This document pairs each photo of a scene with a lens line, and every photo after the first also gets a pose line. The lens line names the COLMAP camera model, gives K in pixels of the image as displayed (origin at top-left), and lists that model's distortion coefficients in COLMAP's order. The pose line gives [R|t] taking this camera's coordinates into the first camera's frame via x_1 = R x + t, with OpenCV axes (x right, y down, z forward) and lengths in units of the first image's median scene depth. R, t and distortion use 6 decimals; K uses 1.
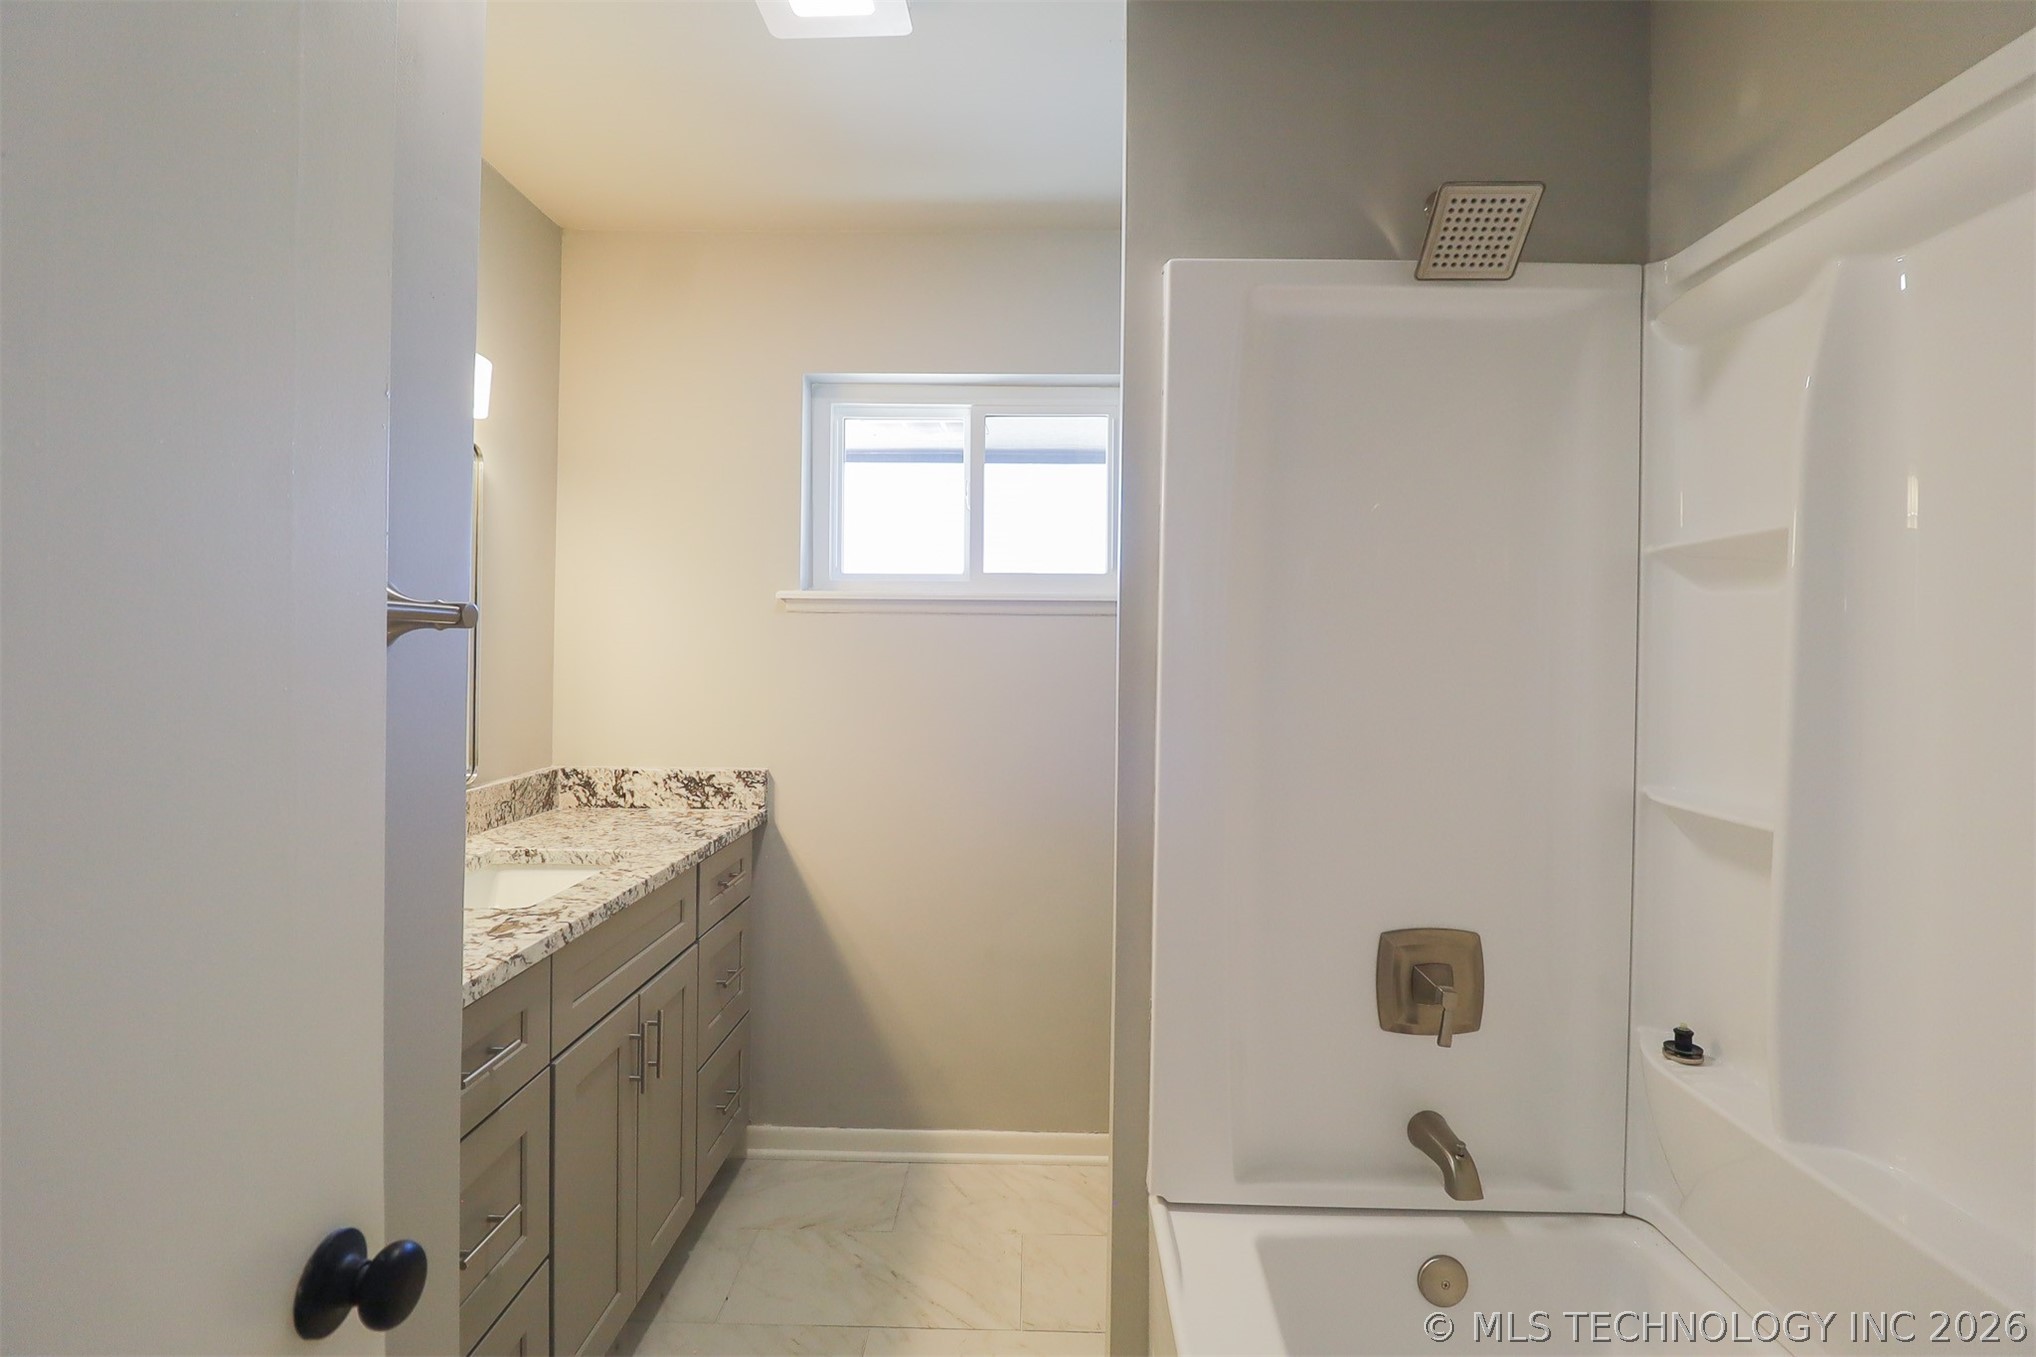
lens RADIAL K [[943.5, 0, 1026.3], [0, 943.5, 663.1], [0, 0, 1]] dist [-0.012200, -0.003075]
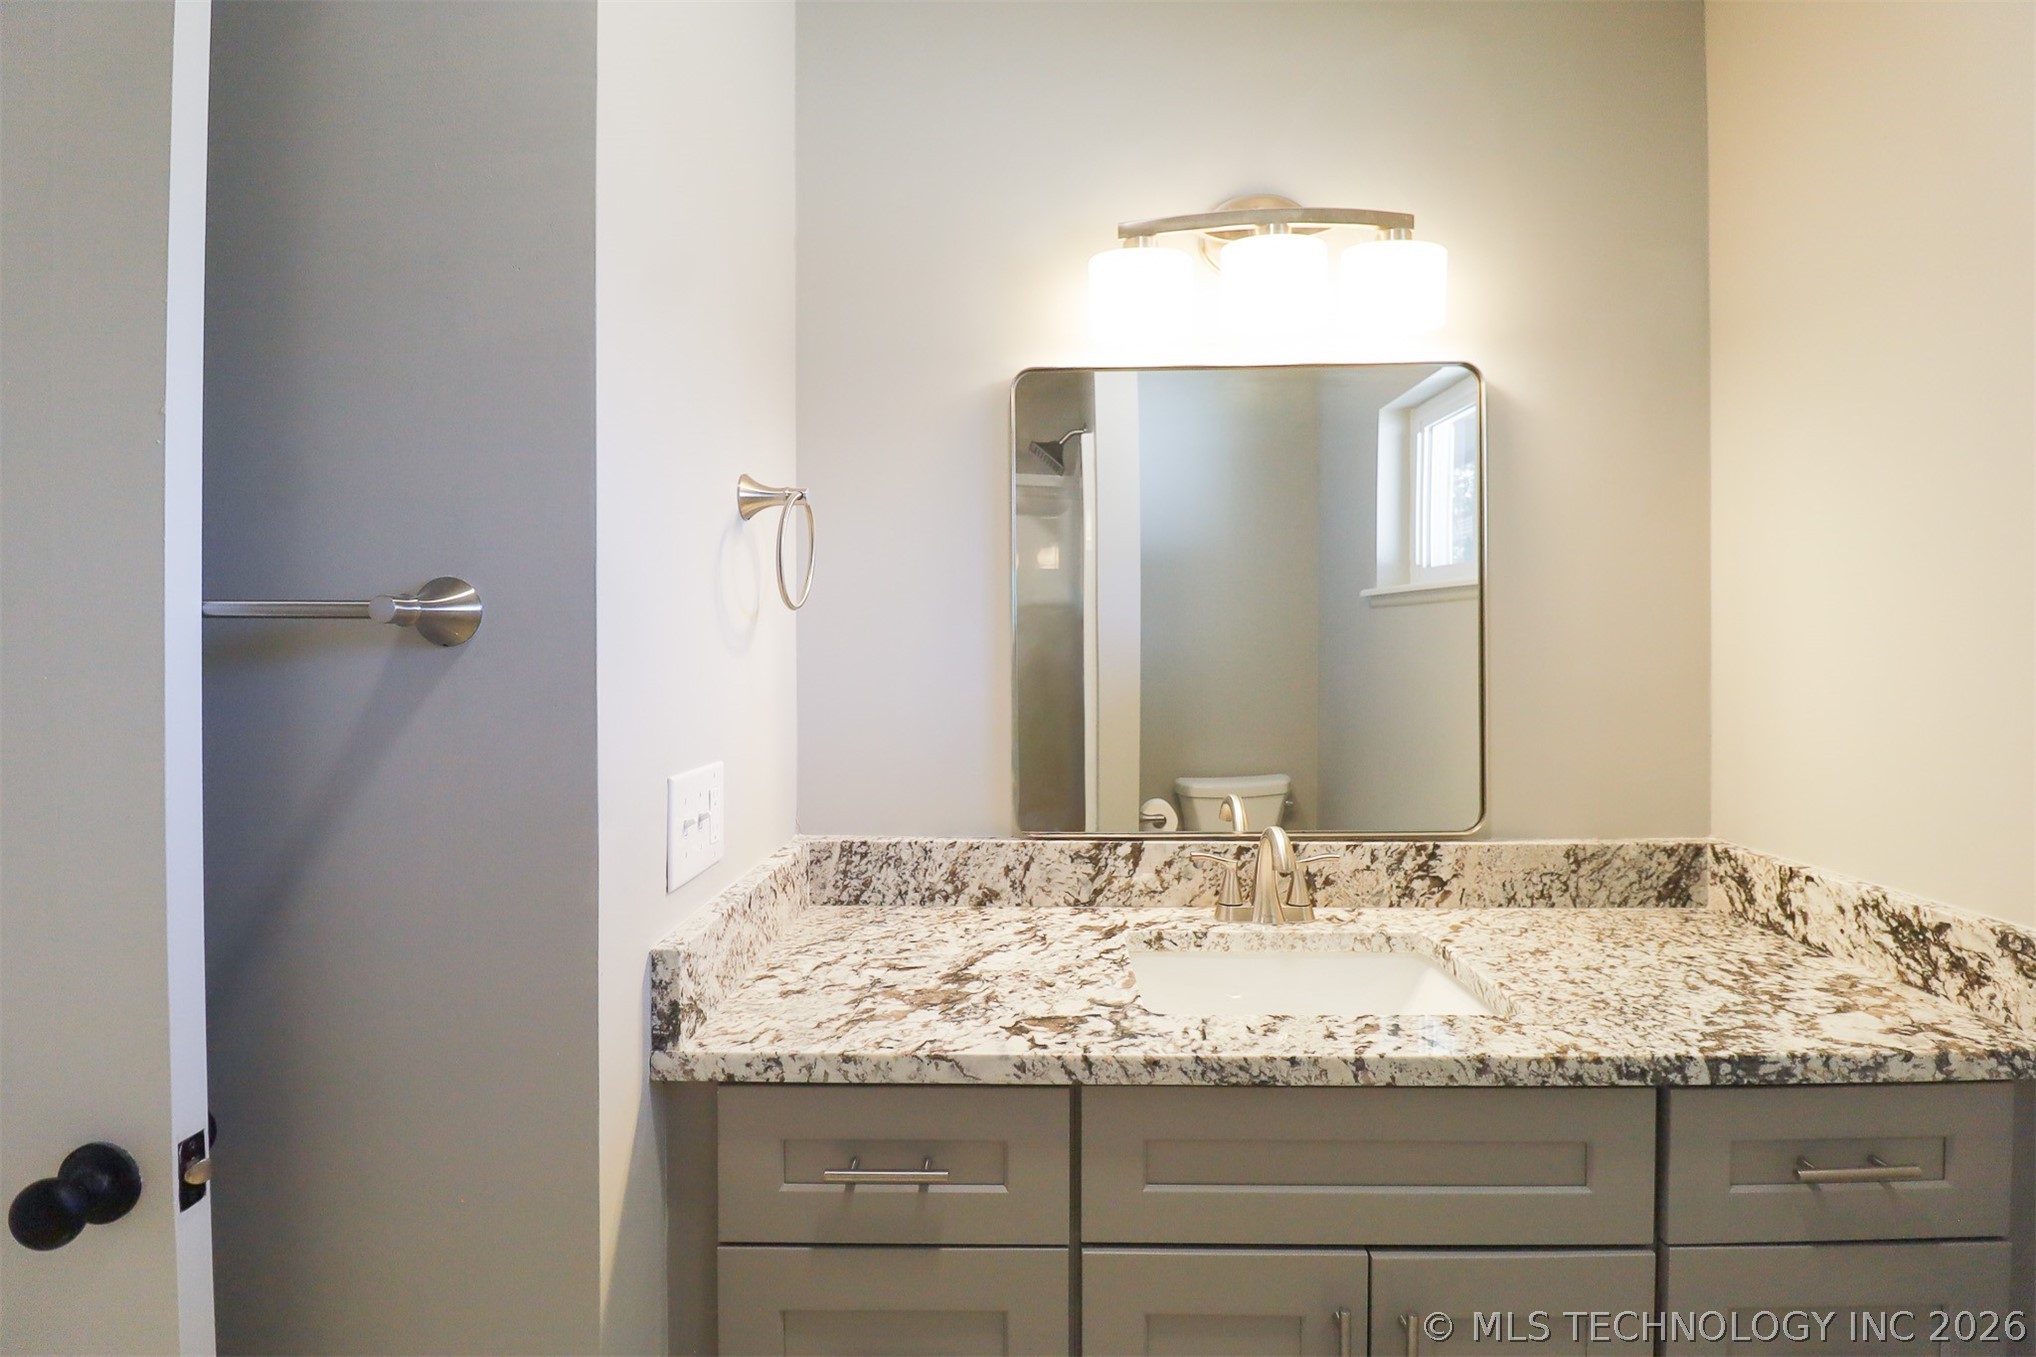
lens RADIAL K [[943.5, 0, 1022.6], [0, 943.5, 661.2], [0, 0, 1]] dist [-0.012200, -0.003075]
pose [[-0.000658, 0.001151, -0.999999, 0.103932], [-0.011250, 0.999936, 0.001159, -0.000425], [0.999936, 0.011251, -0.000645, 0.562737]]
